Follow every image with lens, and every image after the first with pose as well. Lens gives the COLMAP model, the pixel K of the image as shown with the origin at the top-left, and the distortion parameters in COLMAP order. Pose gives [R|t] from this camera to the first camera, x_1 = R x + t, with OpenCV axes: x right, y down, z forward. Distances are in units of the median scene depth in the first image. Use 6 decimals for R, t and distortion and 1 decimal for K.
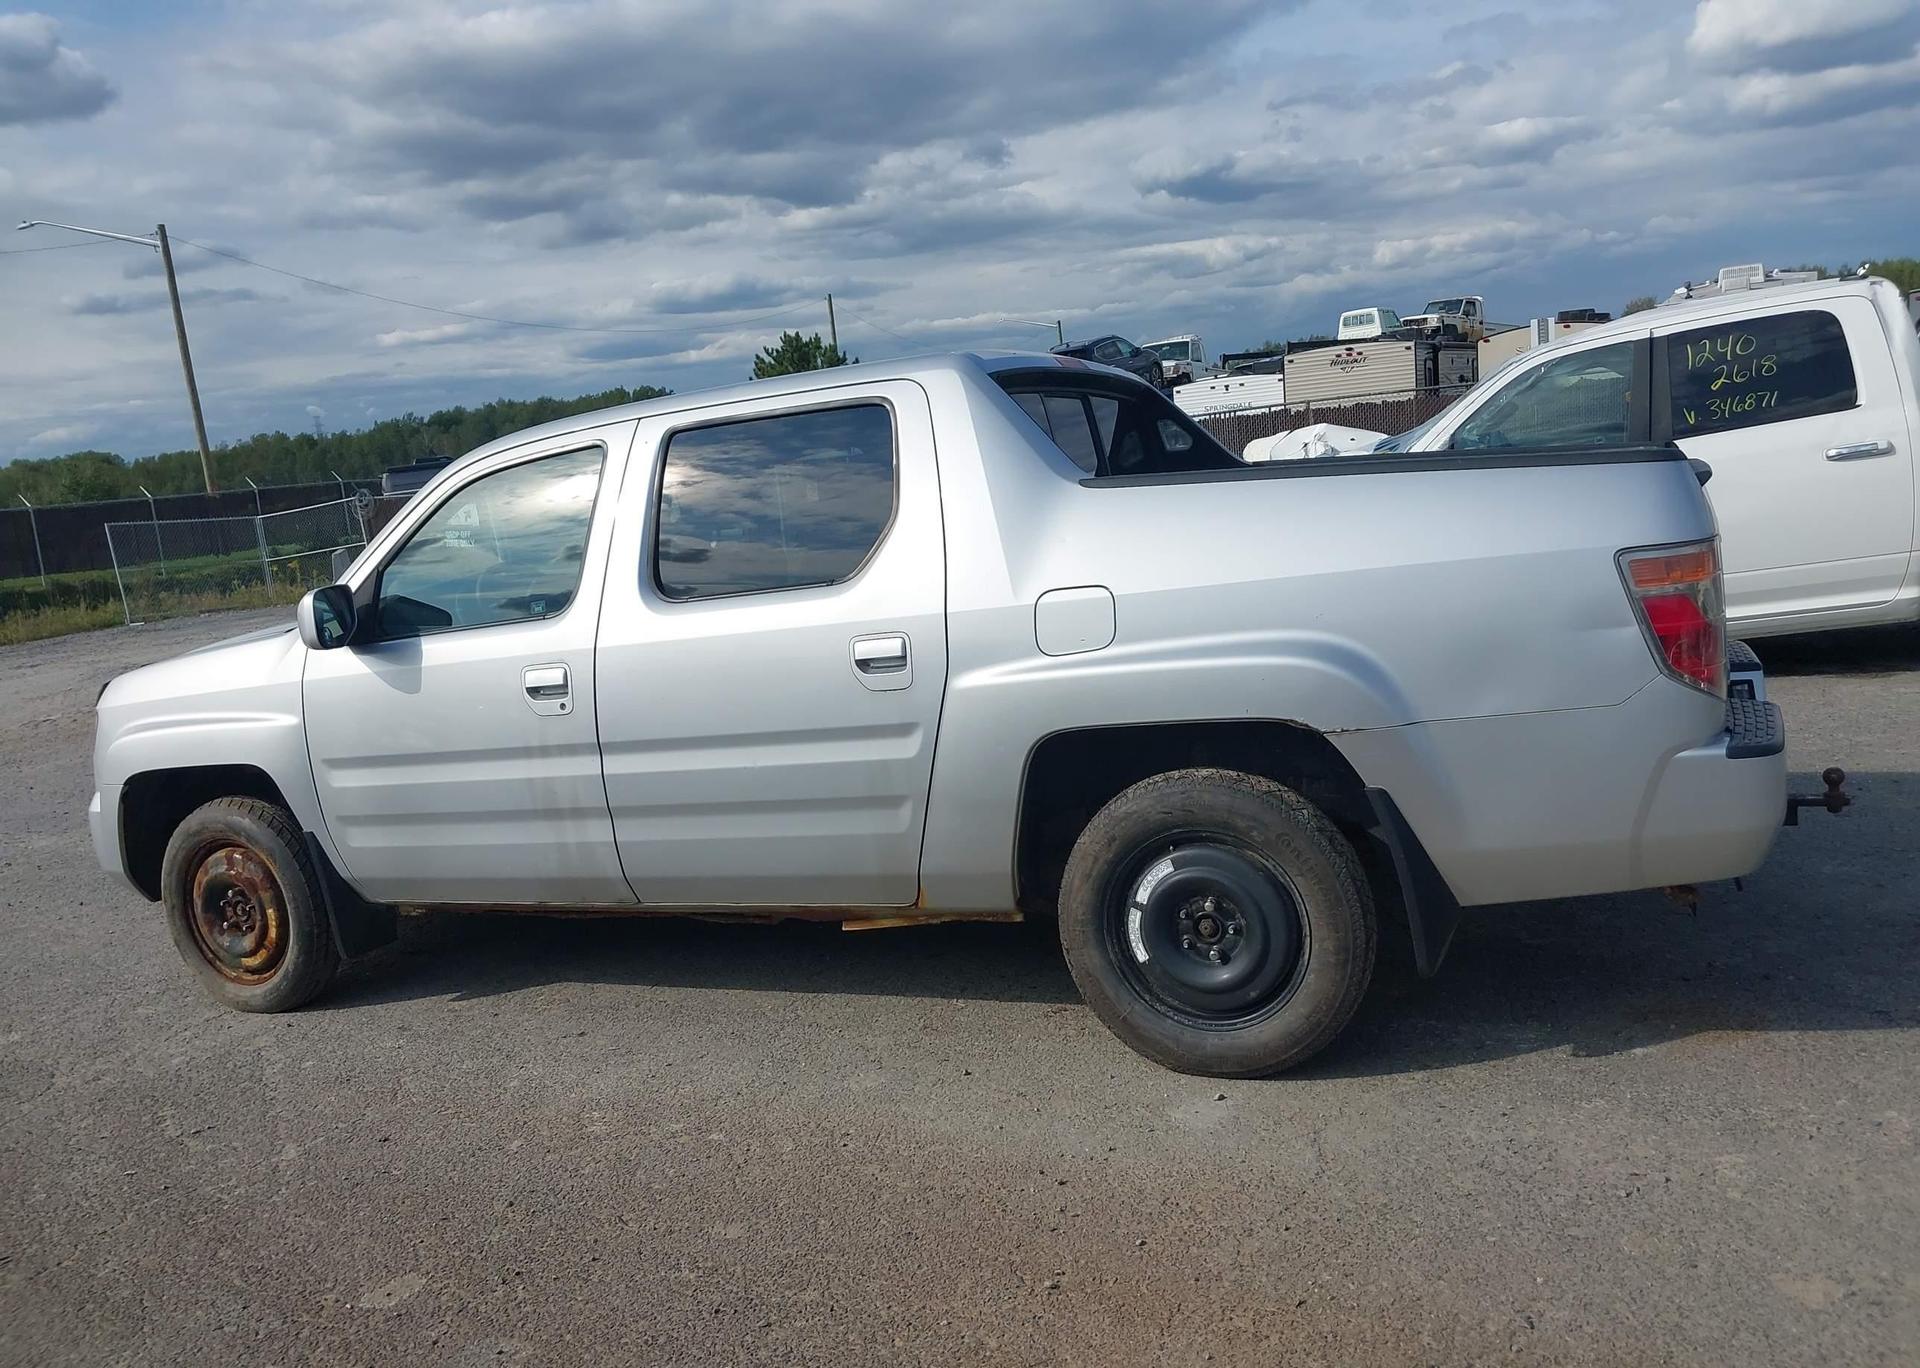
lens RADIAL K [[1535.1, 0, 977.7], [0, 1535.1, 681.9], [0, 0, 1]] dist [0.036072, -0.057770]
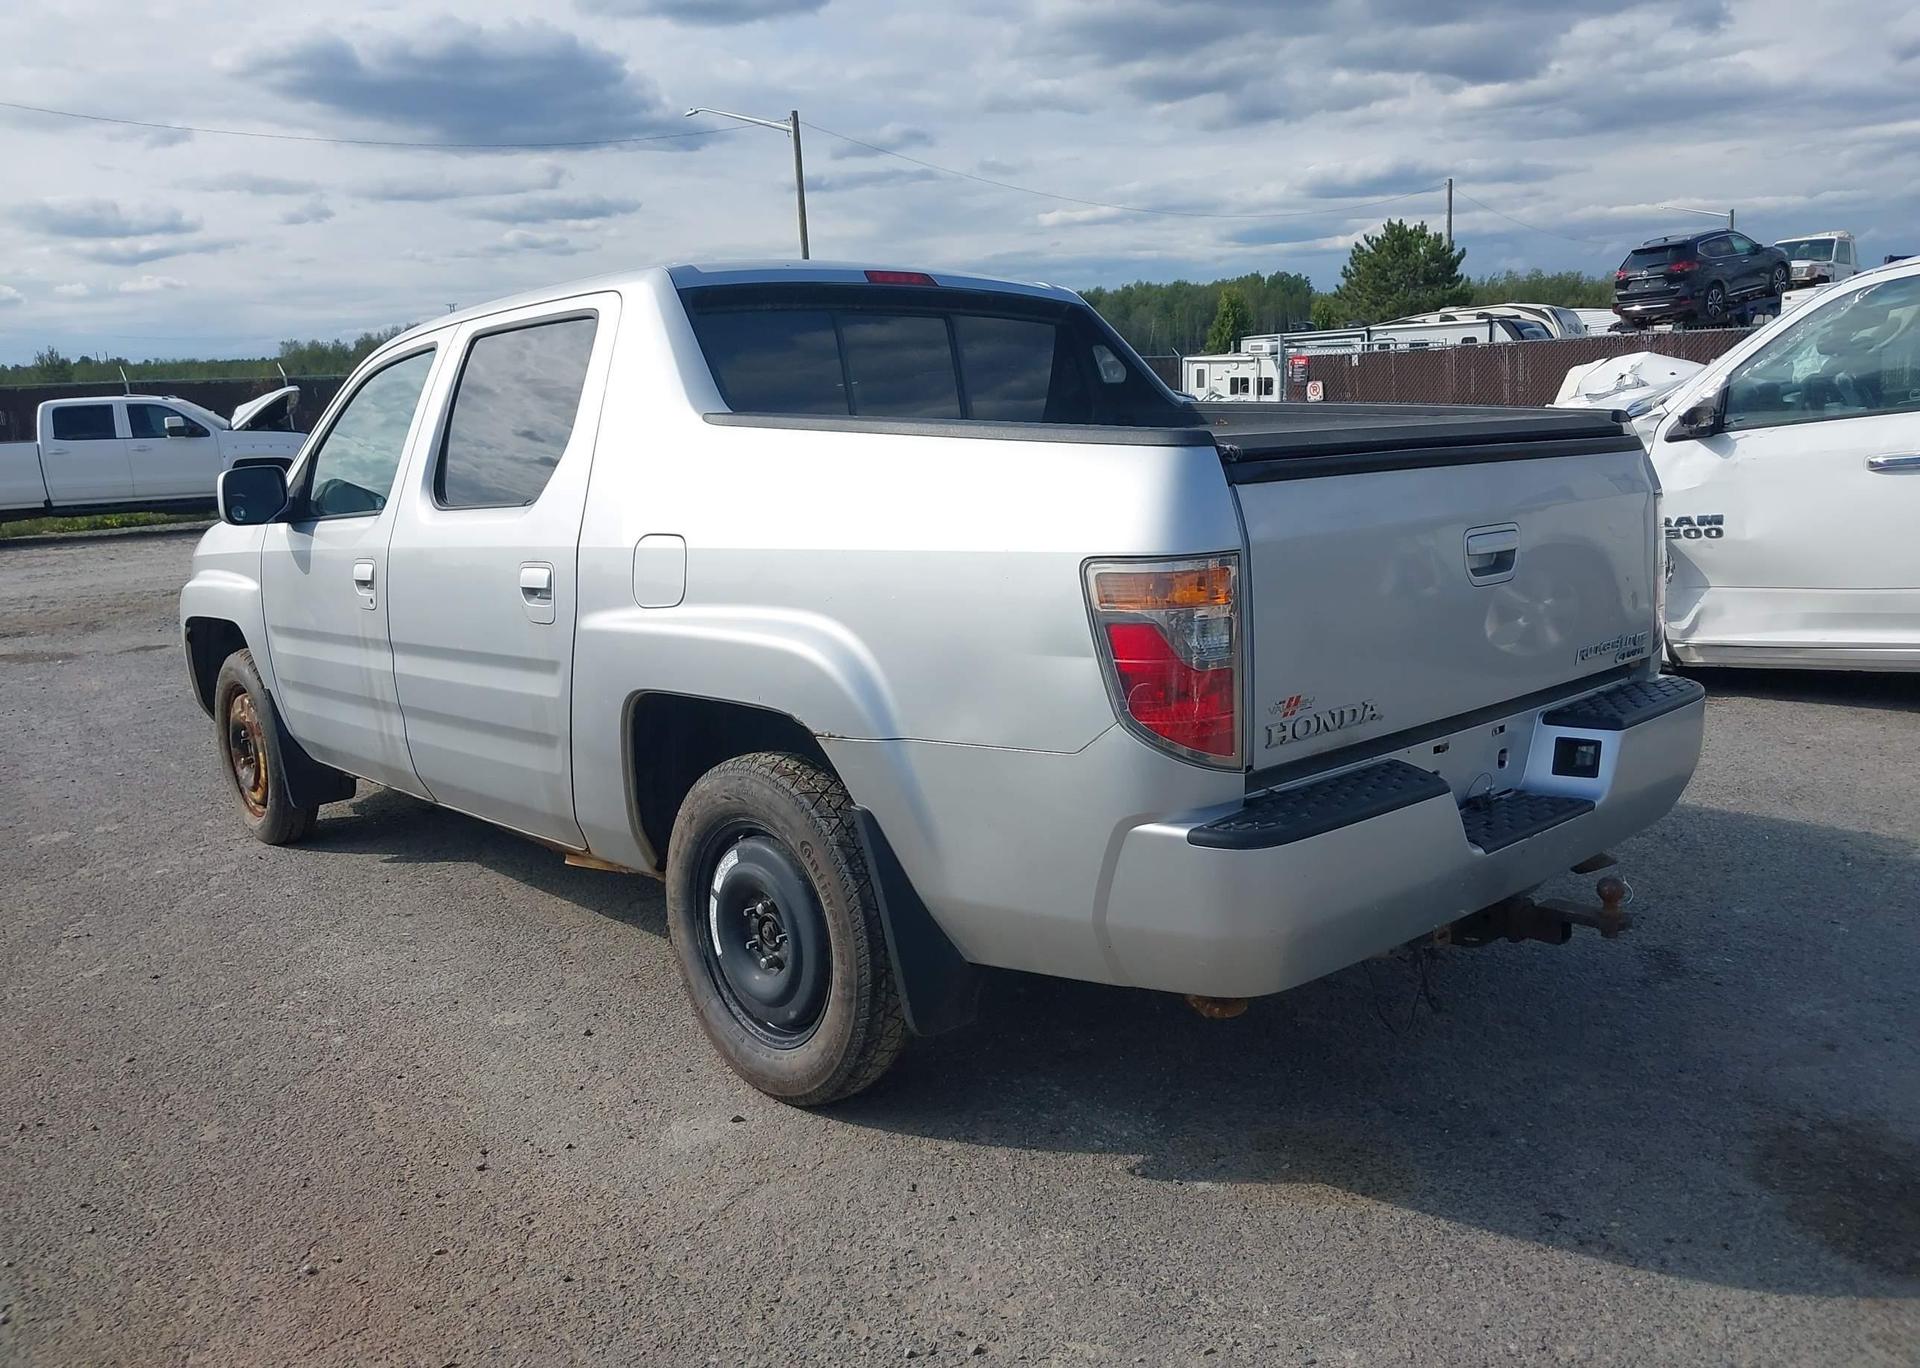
lens RADIAL K [[1535.1, 0, 977.7], [0, 1535.1, 681.9], [0, 0, 1]] dist [0.036072, -0.057770]
pose [[0.920215, 0.129110, -0.369507, 0.492448], [-0.102969, 0.990631, 0.089706, -0.065198], [0.377627, -0.044500, 0.924888, 0.198140]]
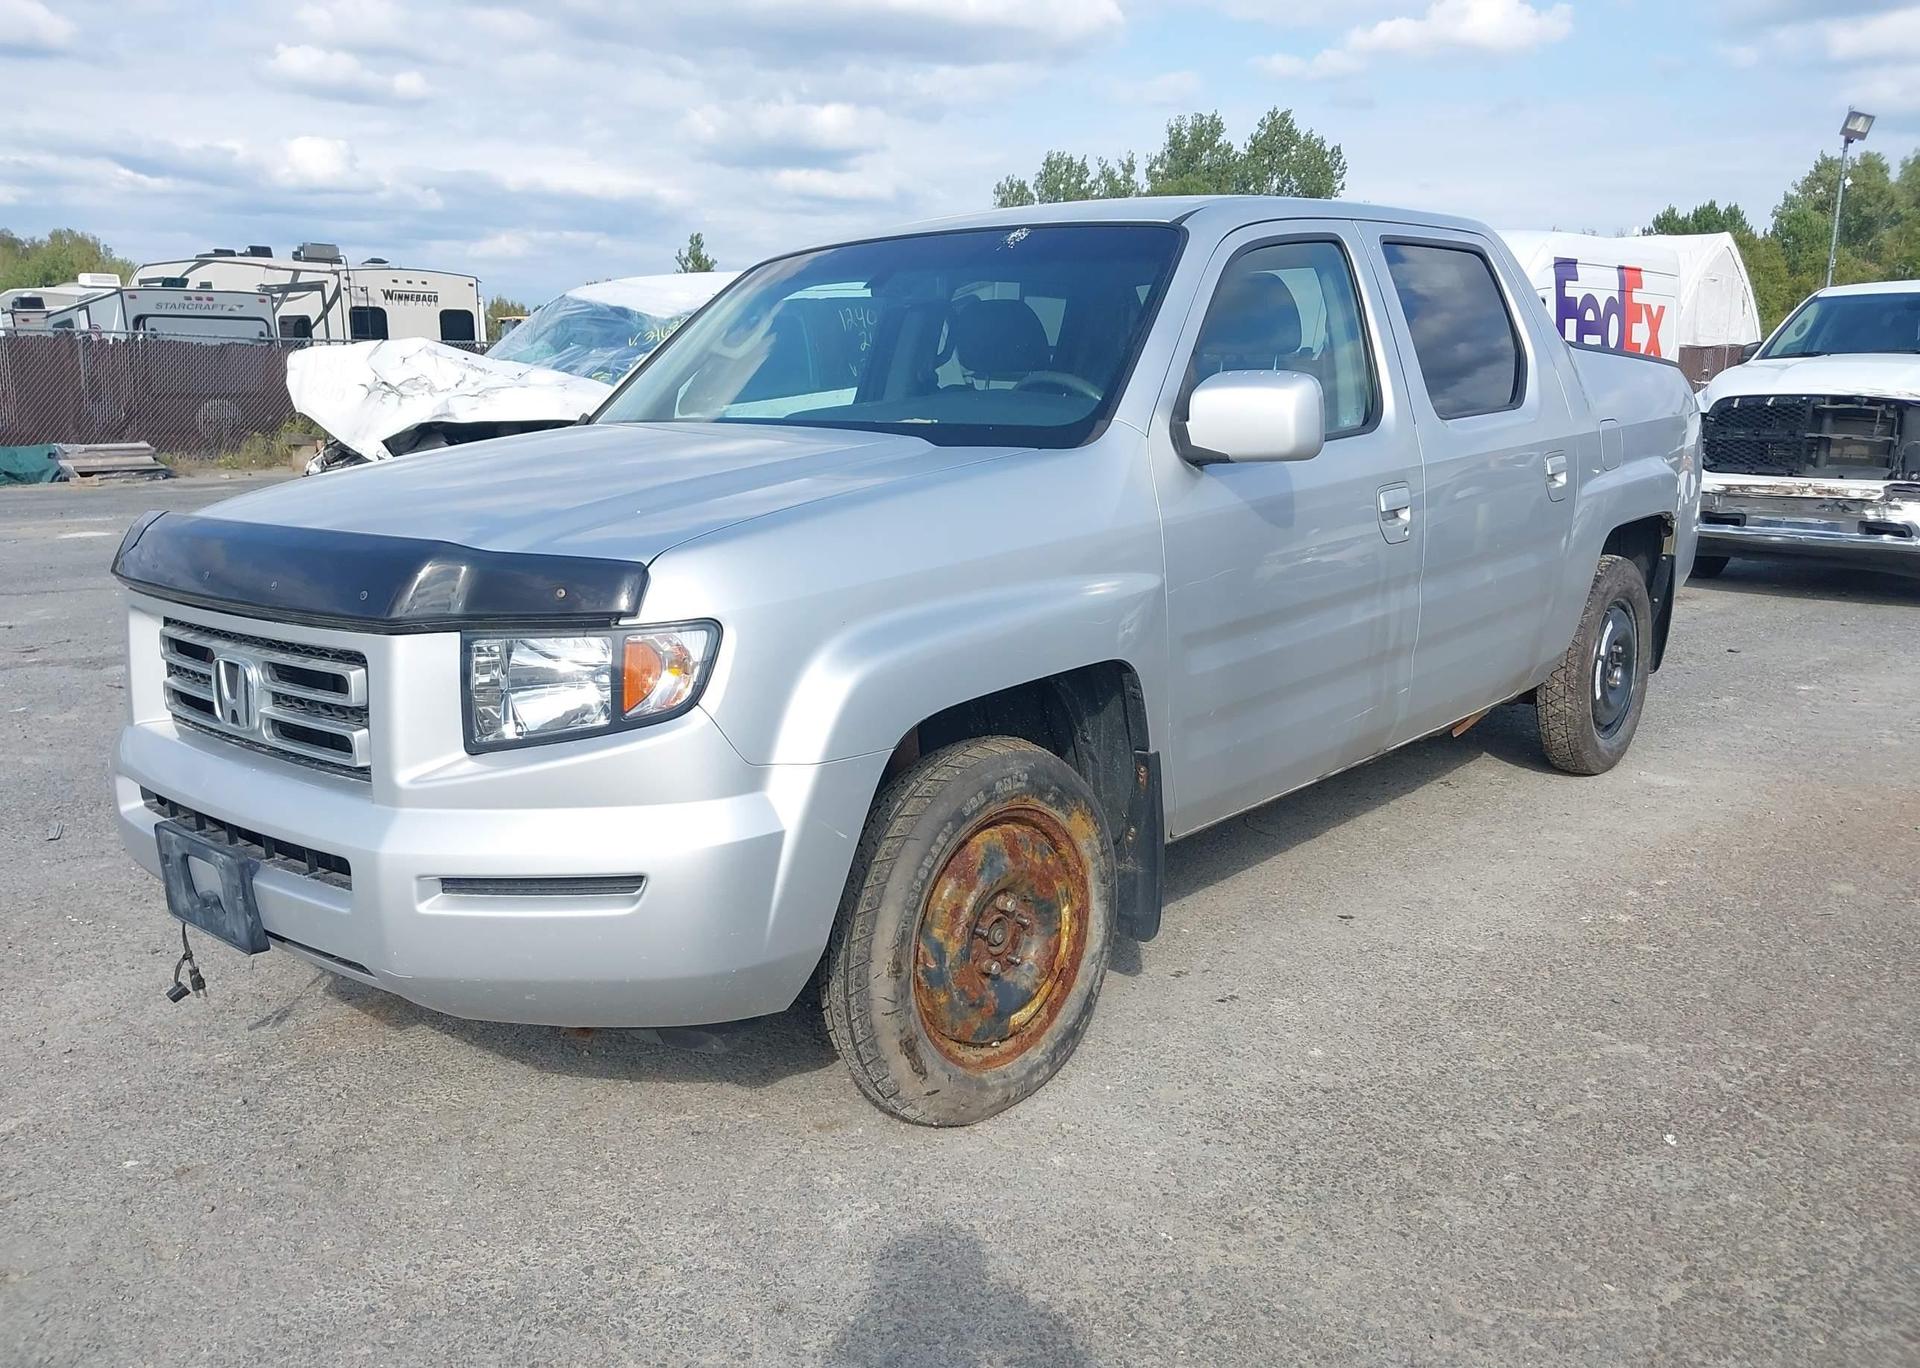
lens RADIAL K [[1525.4, 0, 974.0], [0, 1525.4, 697.3], [0, 0, 1]] dist [0.012398, -0.002495]
pose [[0.291120, -0.096466, 0.951811, -1.190834], [0.104570, 0.992151, 0.068570, 0.024415], [-0.950954, 0.079568, 0.298922, 0.982973]]
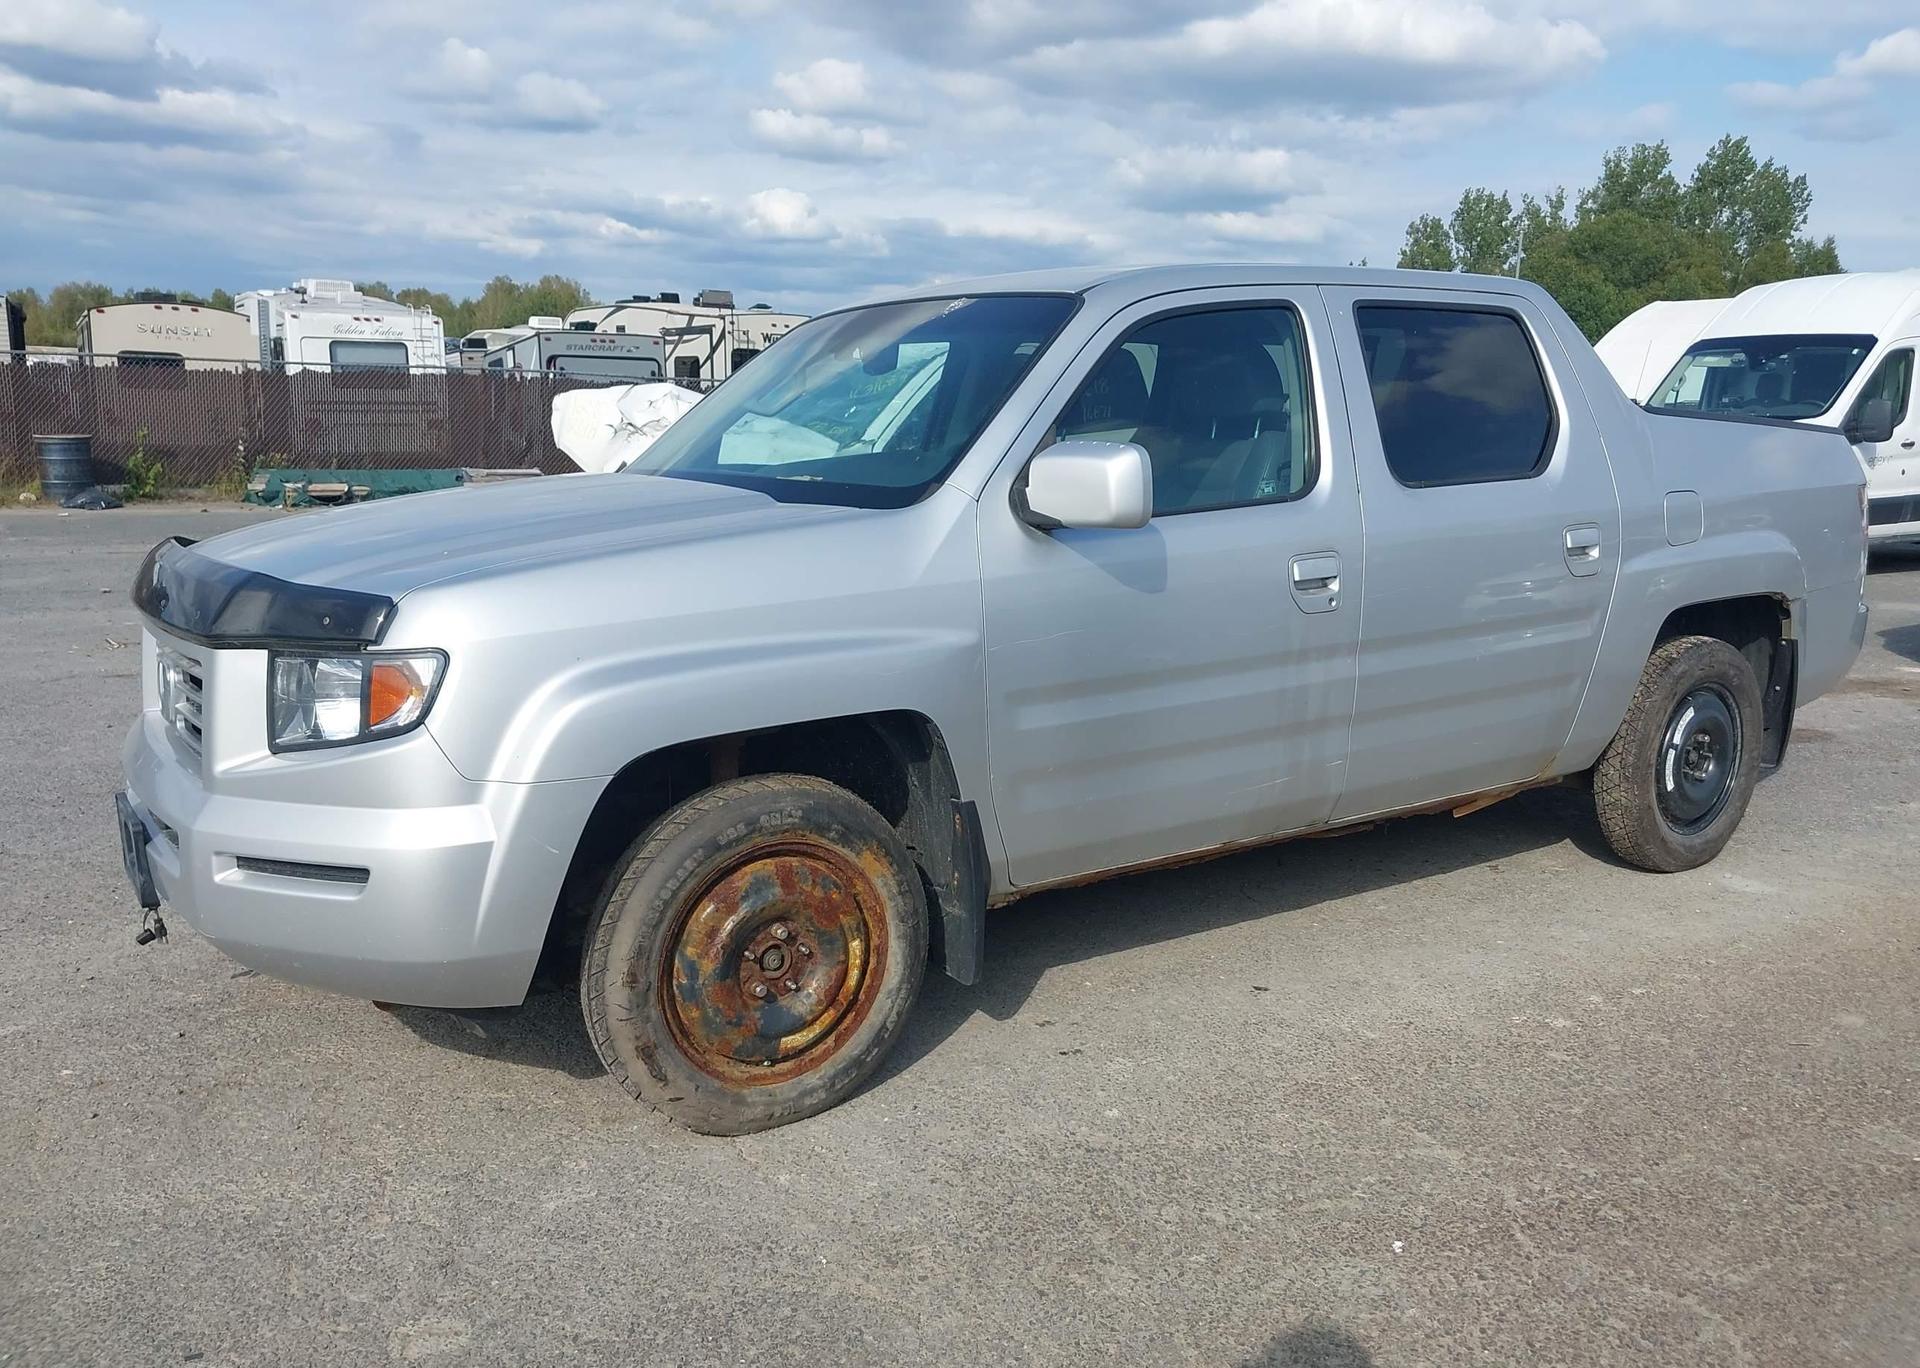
lens RADIAL K [[1535.1, 0, 977.7], [0, 1535.1, 681.9], [0, 0, 1]] dist [0.036072, -0.057770]
pose [[0.517295, -0.037495, 0.854985, -1.121026], [0.050955, 0.998617, 0.012964, 0.040264], [-0.854289, 0.036859, 0.518490, 0.722031]]
